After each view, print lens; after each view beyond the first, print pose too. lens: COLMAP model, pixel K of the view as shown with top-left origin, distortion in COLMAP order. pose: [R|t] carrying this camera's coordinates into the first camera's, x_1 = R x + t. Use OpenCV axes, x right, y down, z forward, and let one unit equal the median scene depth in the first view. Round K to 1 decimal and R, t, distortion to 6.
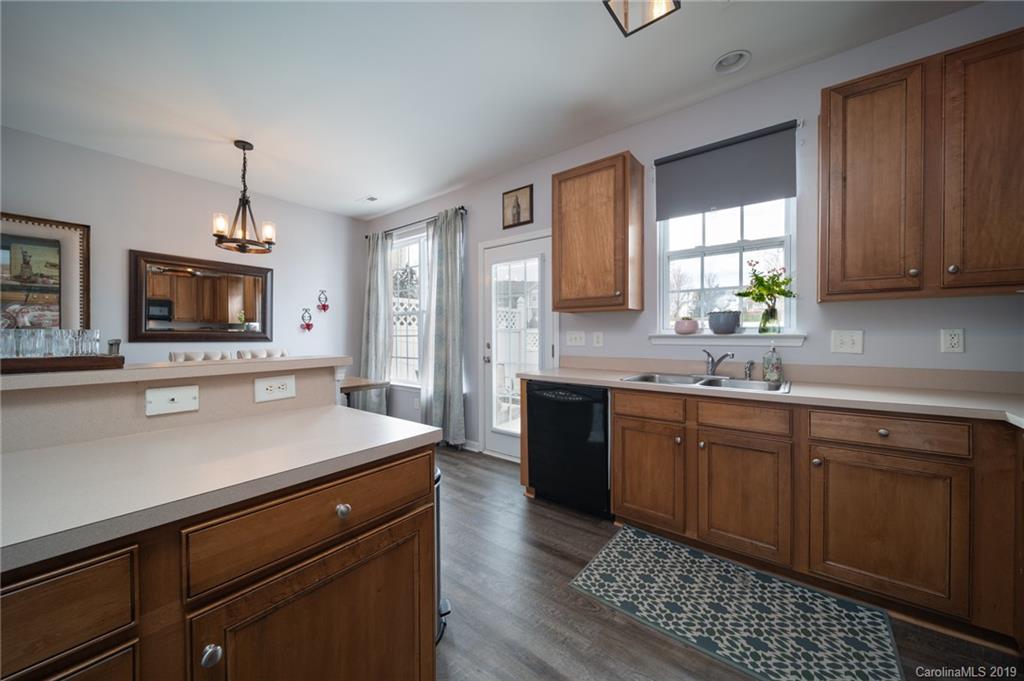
lens RADIAL K [[360.6, 0, 513.8], [0, 360.6, 338.5], [0, 0, 1]] dist [-0.001611, -0.000489]
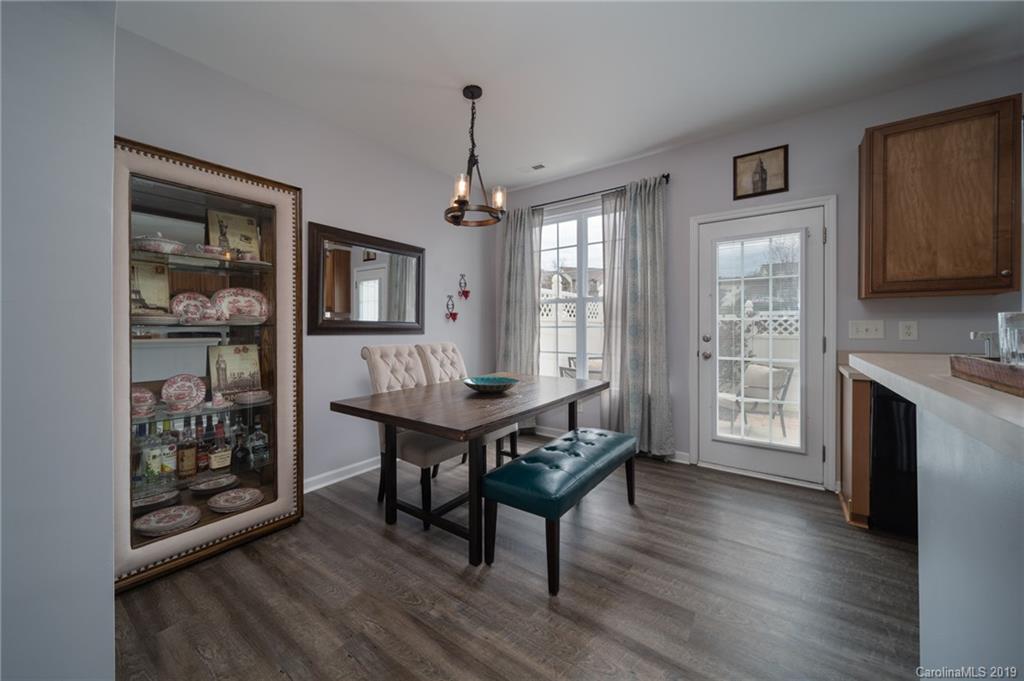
lens RADIAL K [[376.8, 0, 501.9], [0, 376.8, 326.6], [0, 0, 1]] dist [0.001701, -0.000207]
pose [[0.999909, -0.002374, 0.013300, -0.584642], [0.002475, 0.999968, -0.007589, -0.001464], [-0.013282, 0.007621, 0.999883, 0.128369]]
